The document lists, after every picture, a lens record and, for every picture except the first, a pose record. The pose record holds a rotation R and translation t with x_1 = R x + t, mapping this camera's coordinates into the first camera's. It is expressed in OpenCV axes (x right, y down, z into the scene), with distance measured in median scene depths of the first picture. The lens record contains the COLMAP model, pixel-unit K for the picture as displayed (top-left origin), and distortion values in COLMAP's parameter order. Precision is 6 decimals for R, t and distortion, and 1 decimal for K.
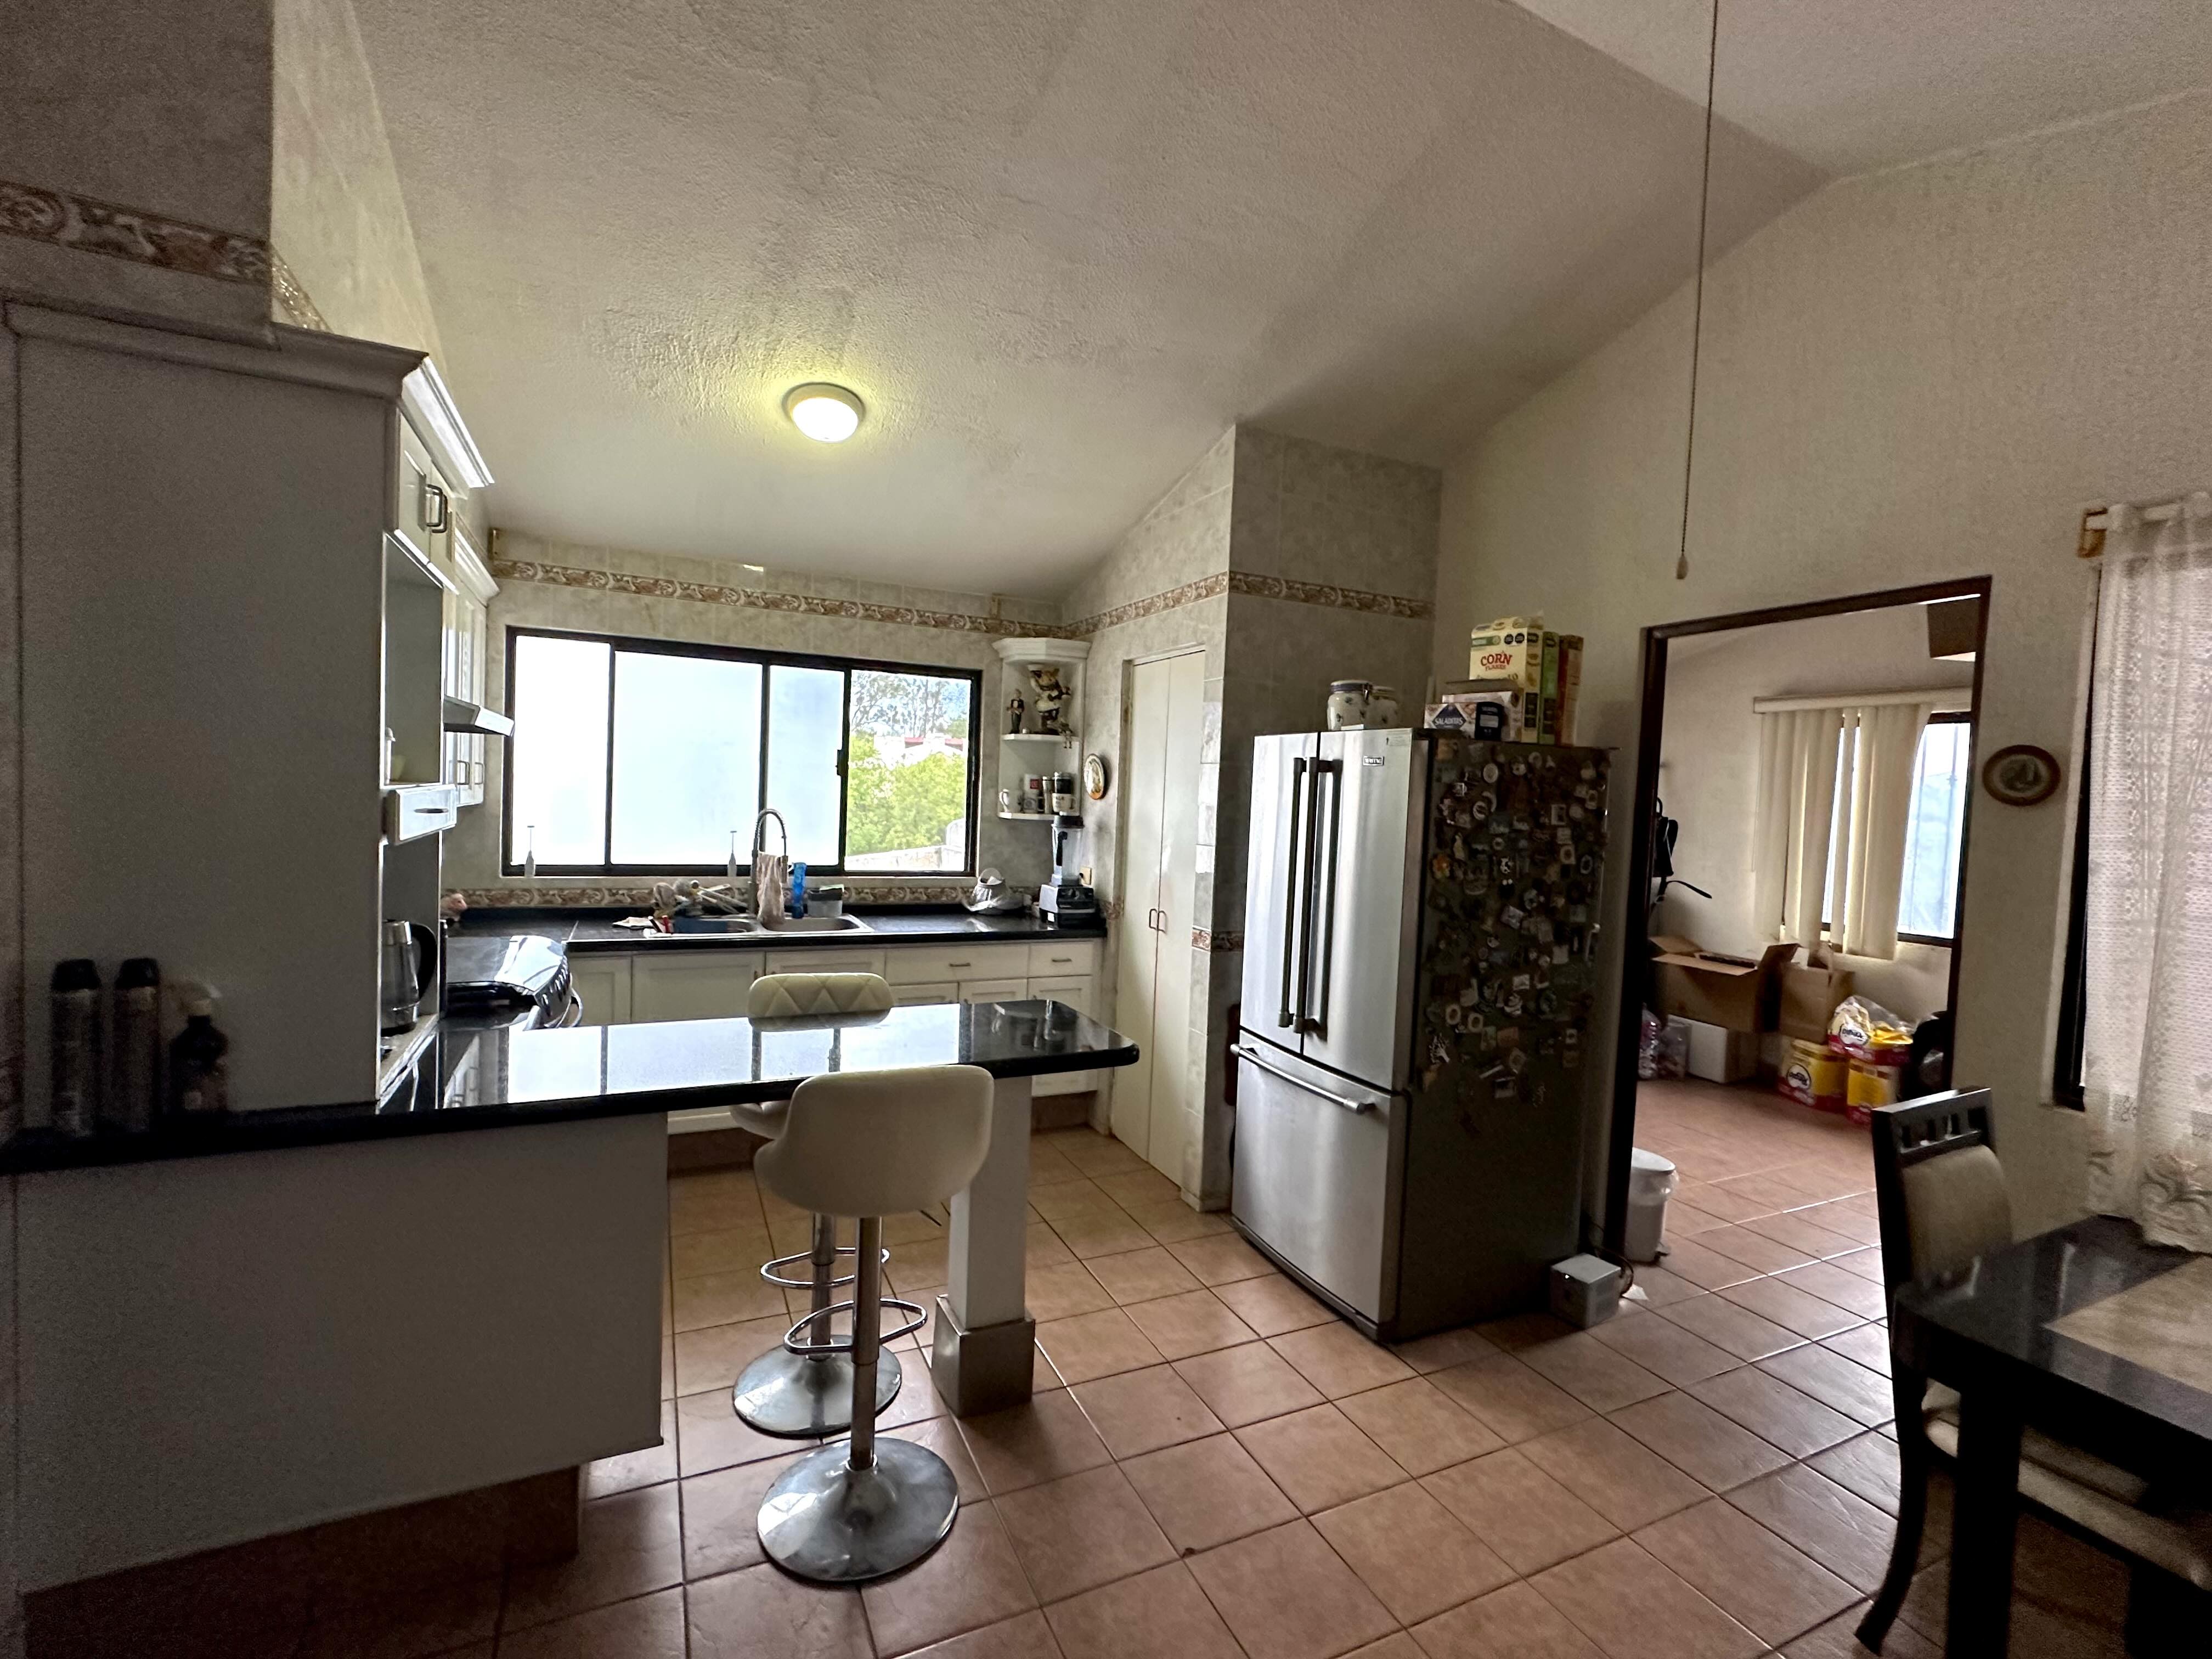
lens RADIAL K [[971.8, 0, 1106.0], [0, 971.8, 829.5], [0, 0, 1]] dist [-0.000191, -0.000096]
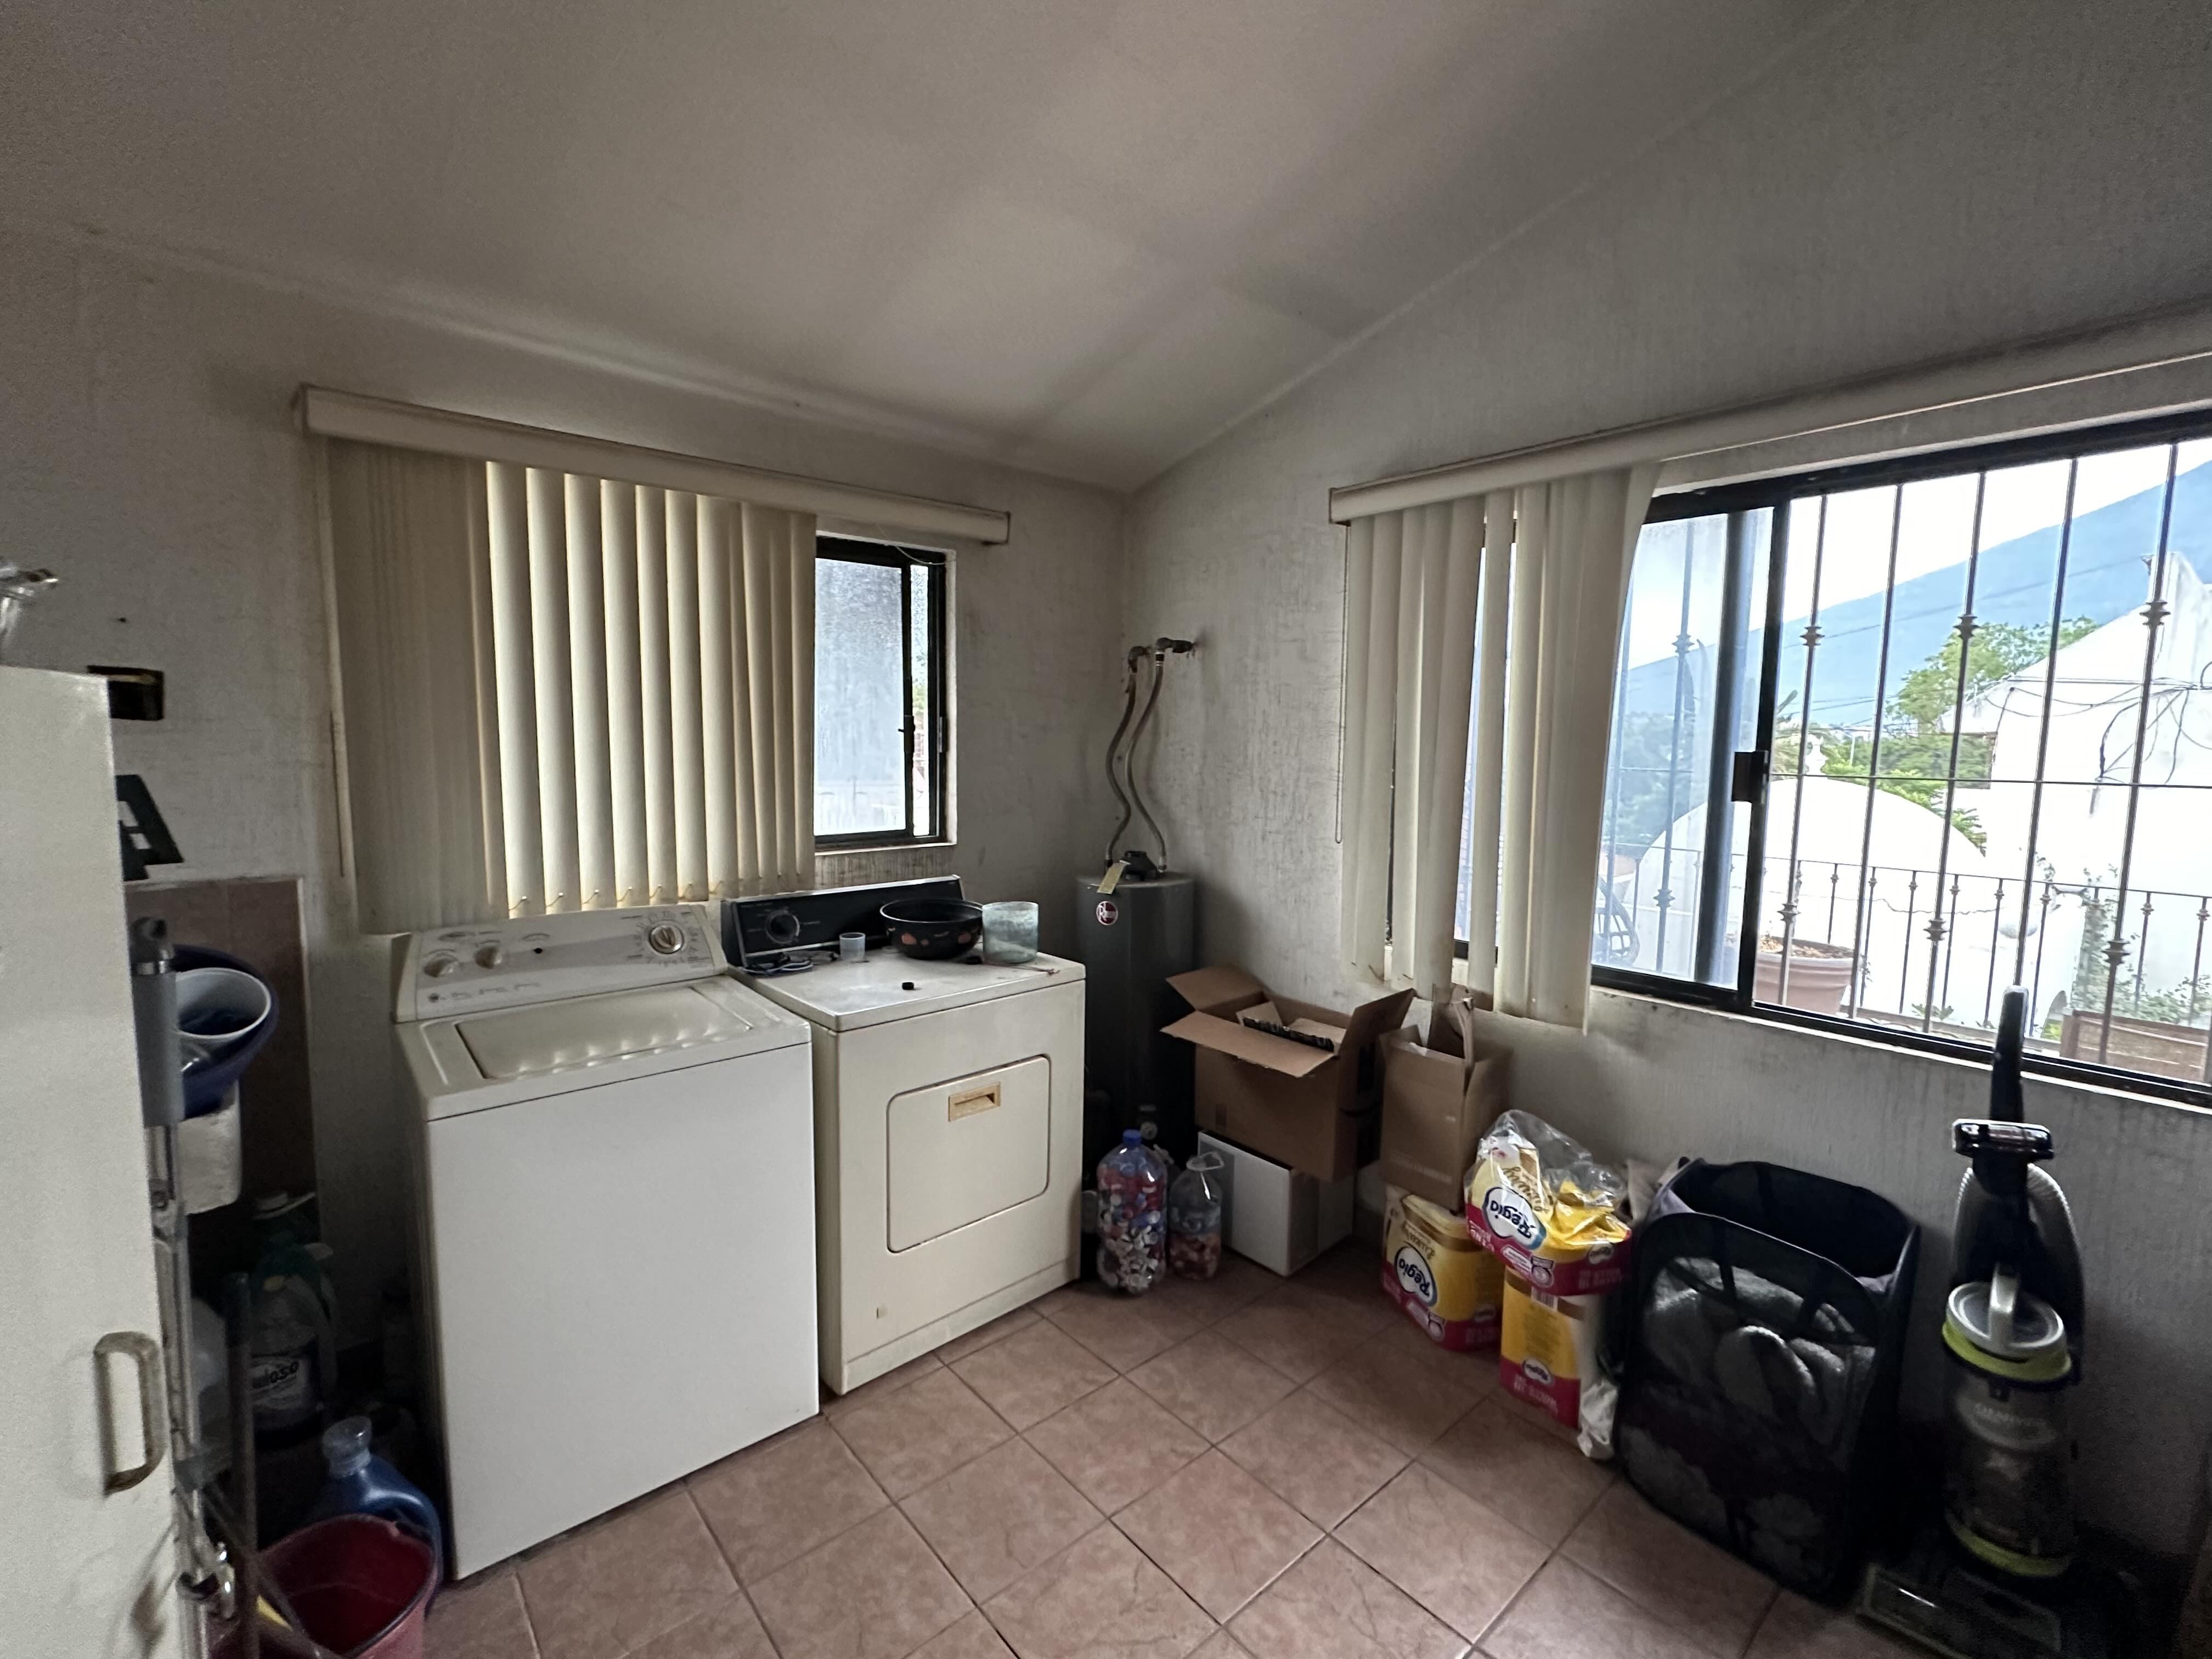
lens RADIAL K [[971.8, 0, 1106.0], [0, 971.8, 829.5], [0, 0, 1]] dist [-0.000191, -0.000096]
pose [[0.964875, -0.061890, 0.255317, 0.826196], [0.043304, 0.996029, 0.077792, -0.015526], [-0.259117, -0.064003, 0.963723, 1.069091]]
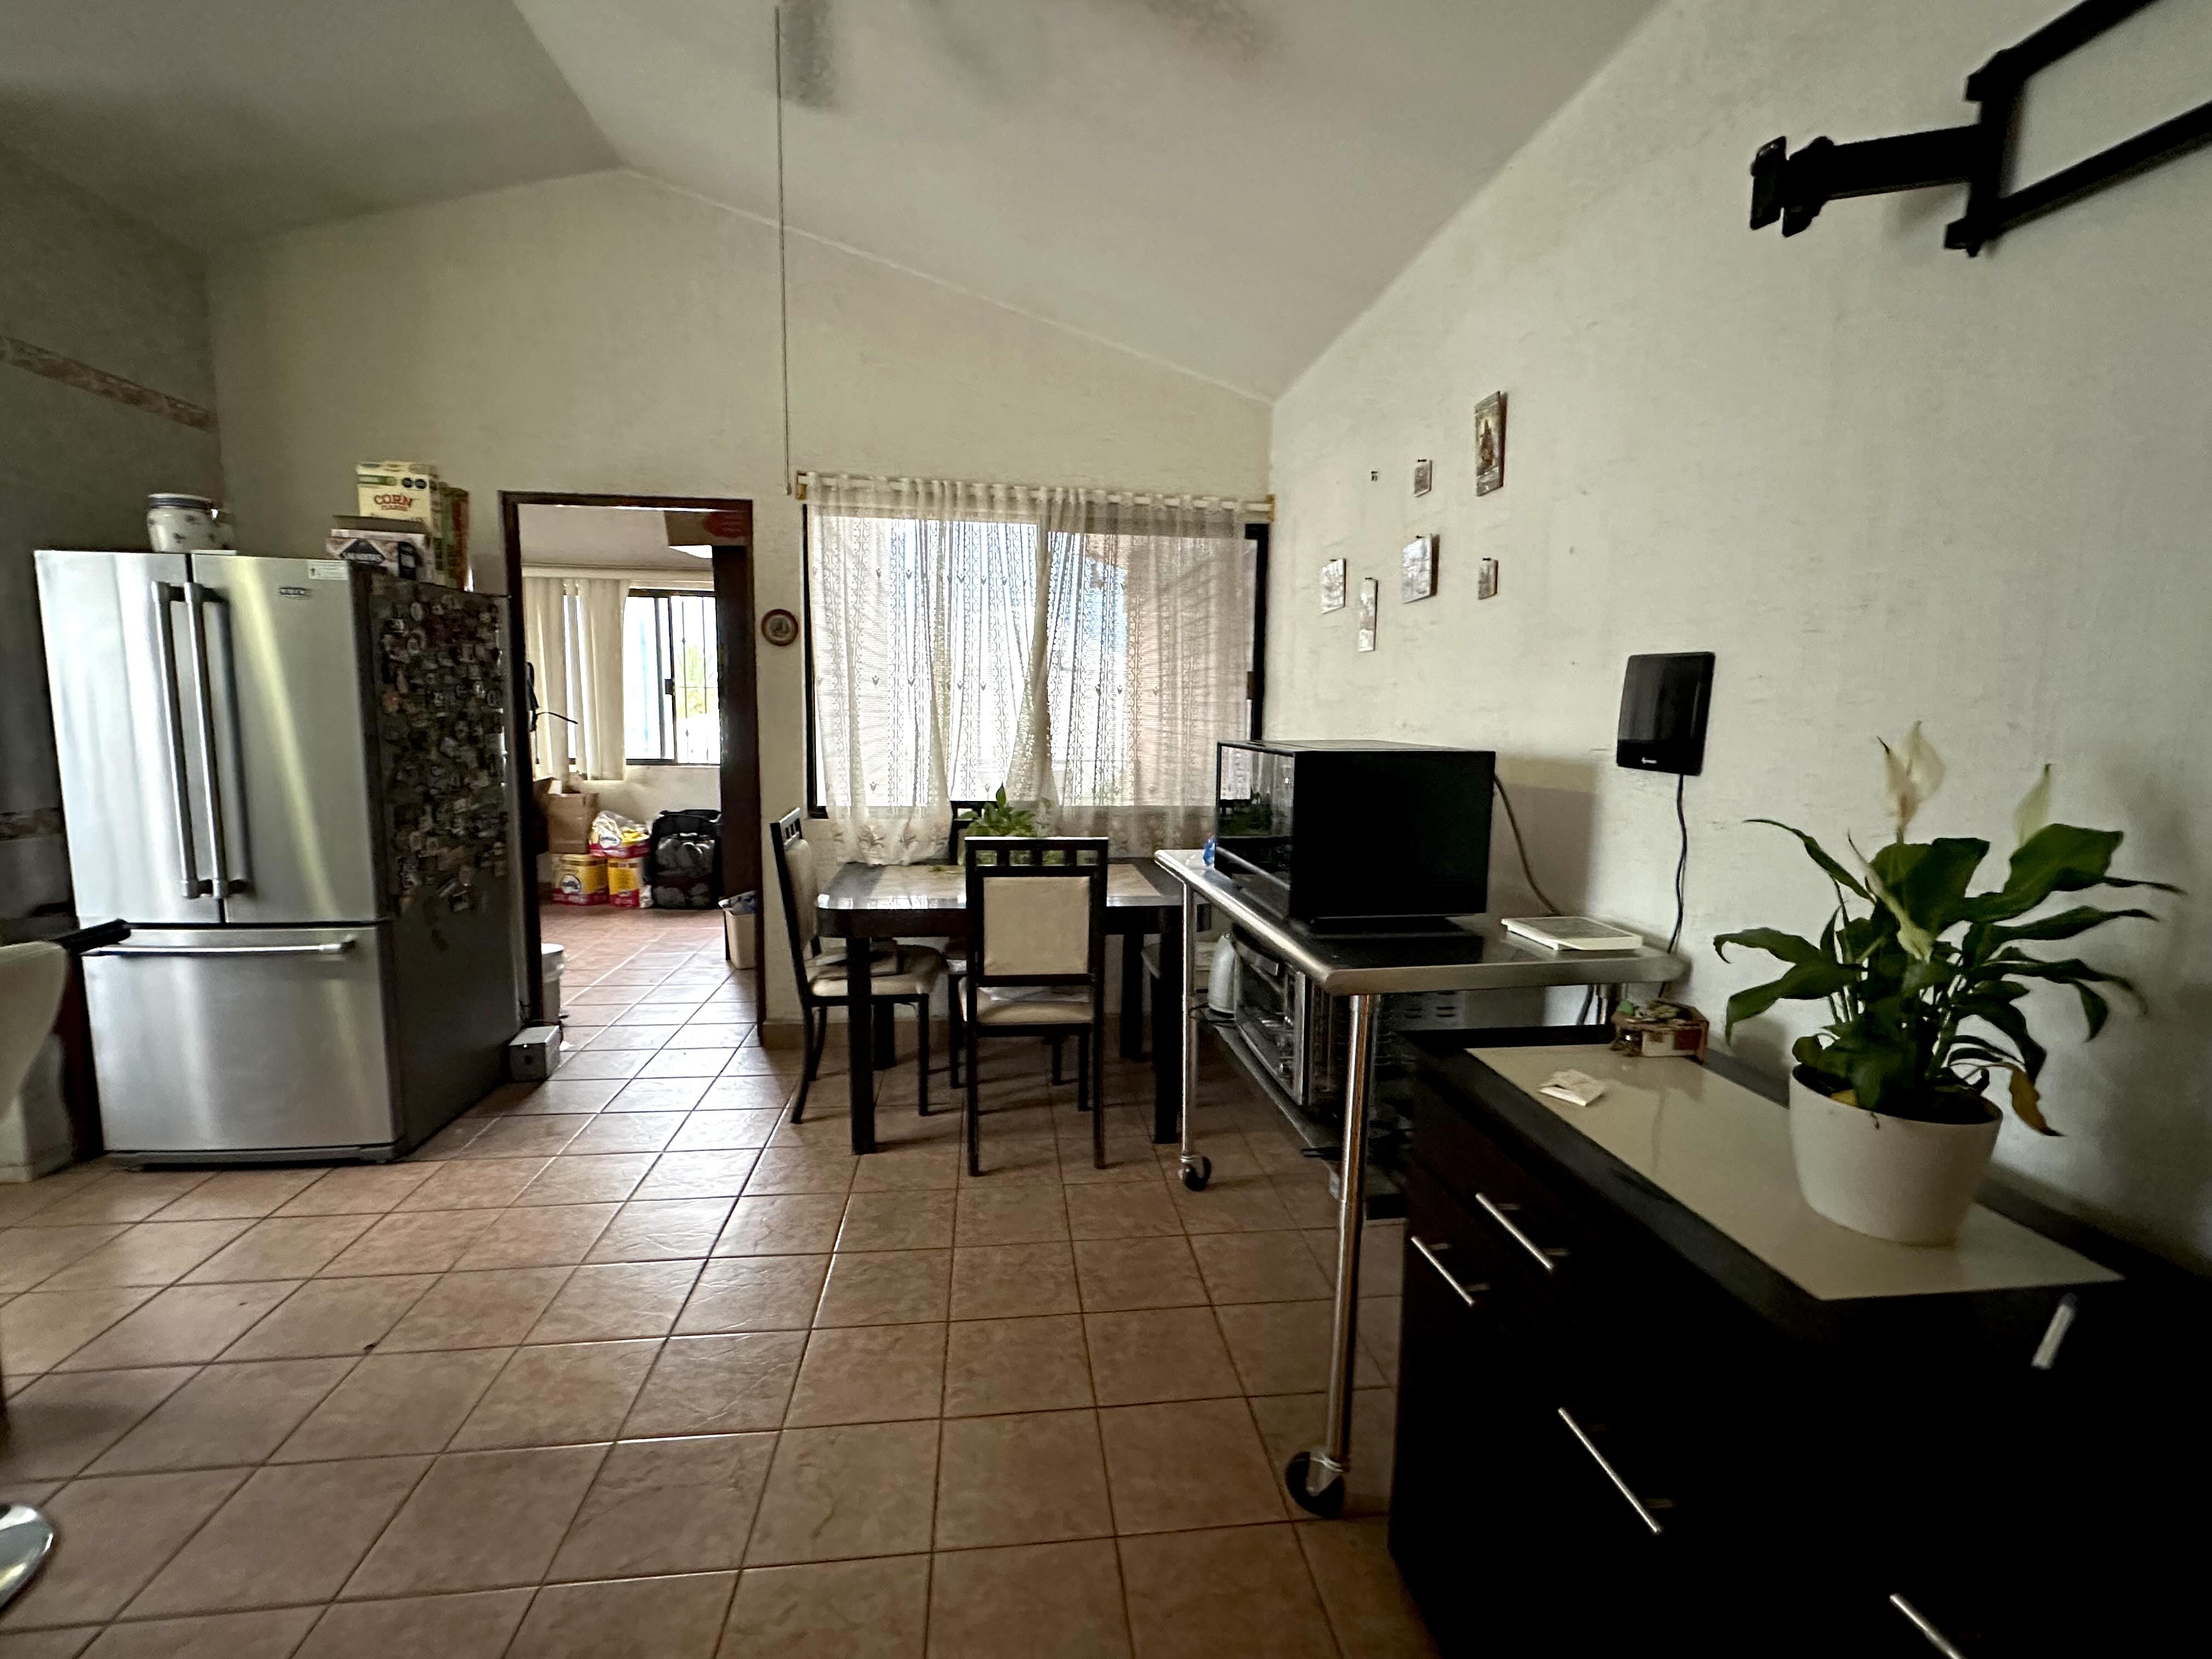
lens RADIAL K [[971.8, 0, 1106.0], [0, 971.8, 829.5], [0, 0, 1]] dist [-0.000191, -0.000096]
pose [[0.316360, -0.156299, 0.935675, -0.381894], [0.034419, 0.987575, 0.153331, 0.038800], [-0.948015, -0.016303, 0.317809, -0.054281]]
